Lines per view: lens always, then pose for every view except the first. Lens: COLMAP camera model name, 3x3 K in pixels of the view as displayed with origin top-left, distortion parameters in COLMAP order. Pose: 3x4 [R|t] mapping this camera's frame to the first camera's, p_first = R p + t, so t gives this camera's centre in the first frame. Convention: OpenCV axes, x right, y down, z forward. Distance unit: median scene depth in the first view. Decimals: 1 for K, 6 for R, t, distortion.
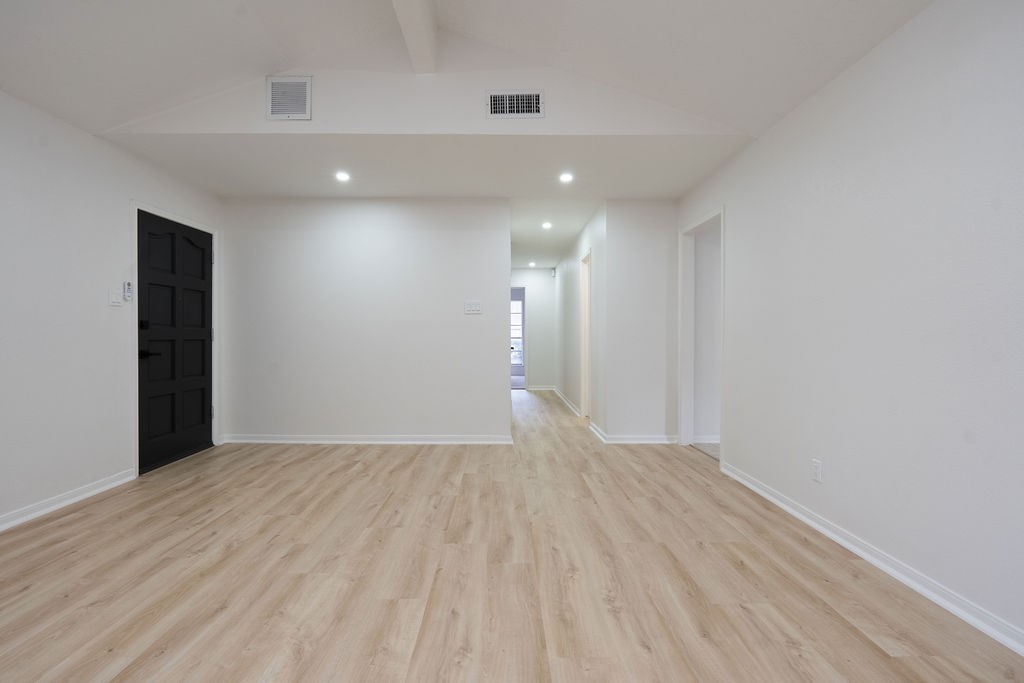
lens RADIAL K [[484.7, 0, 512.5], [0, 484.7, 336.4], [0, 0, 1]] dist [-0.004104, -0.001033]
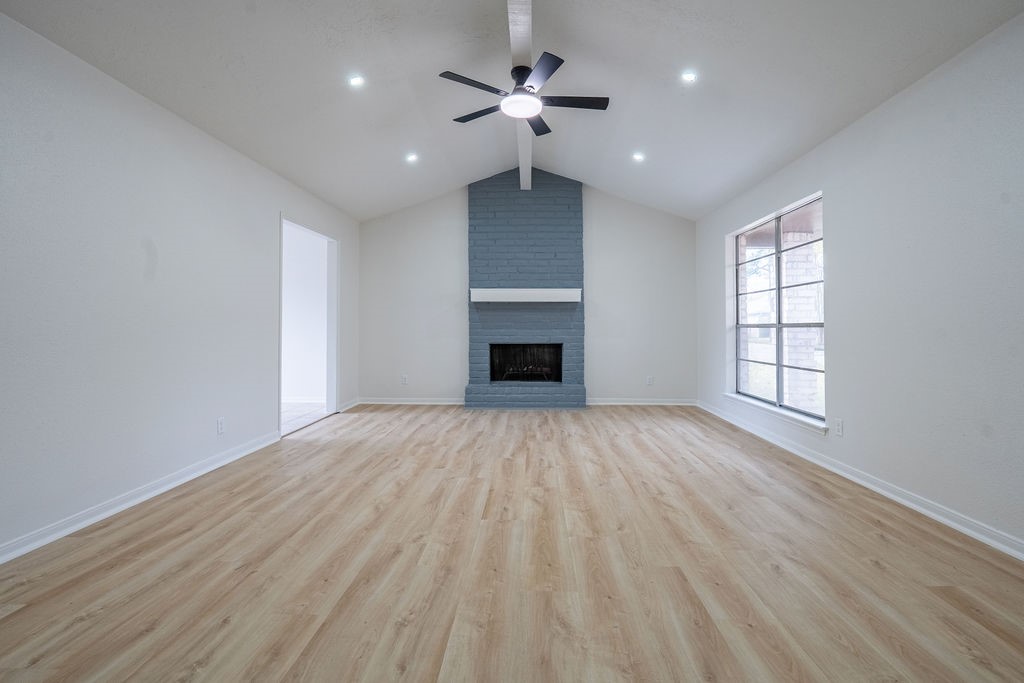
lens RADIAL K [[484.7, 0, 514.2], [0, 484.7, 332.3], [0, 0, 1]] dist [-0.004104, -0.001033]
pose [[-0.998573, -0.000227, 0.053406, -0.183841], [0.000013, 0.999990, 0.004506, 0.014630], [-0.053407, 0.004501, -0.998563, 0.949795]]
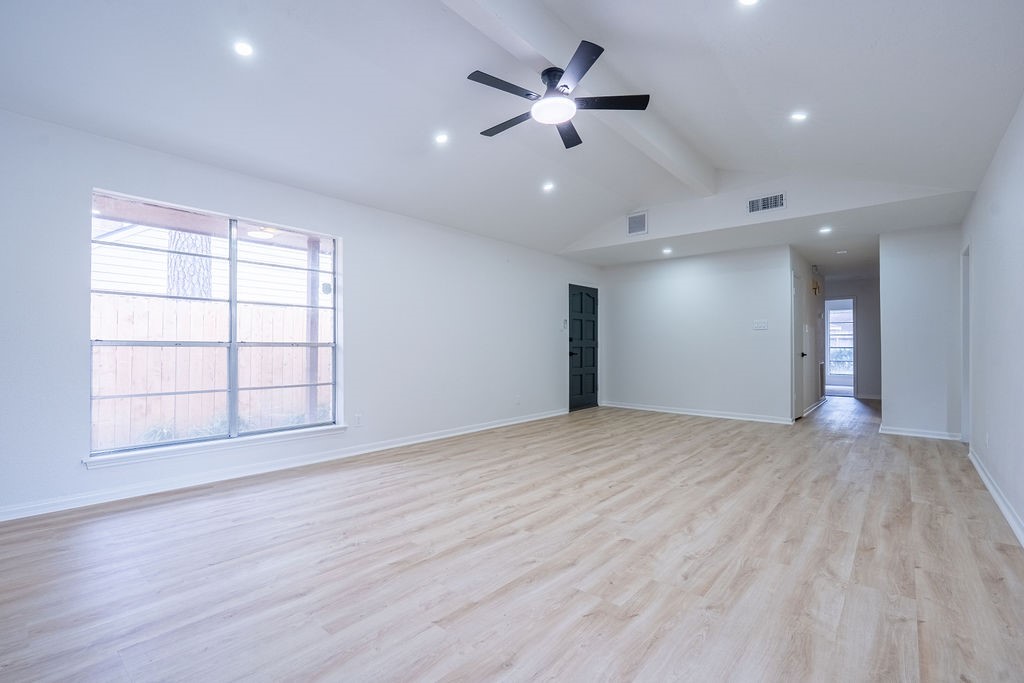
lens RADIAL K [[484.7, 0, 506.8], [0, 484.7, 341.4], [0, 0, 1]] dist [-0.004104, -0.001033]
pose [[0.761865, -0.005415, -0.647713, 0.375264], [-0.002215, 0.999937, -0.010966, 0.007607], [0.647732, 0.009789, 0.761806, -0.770005]]
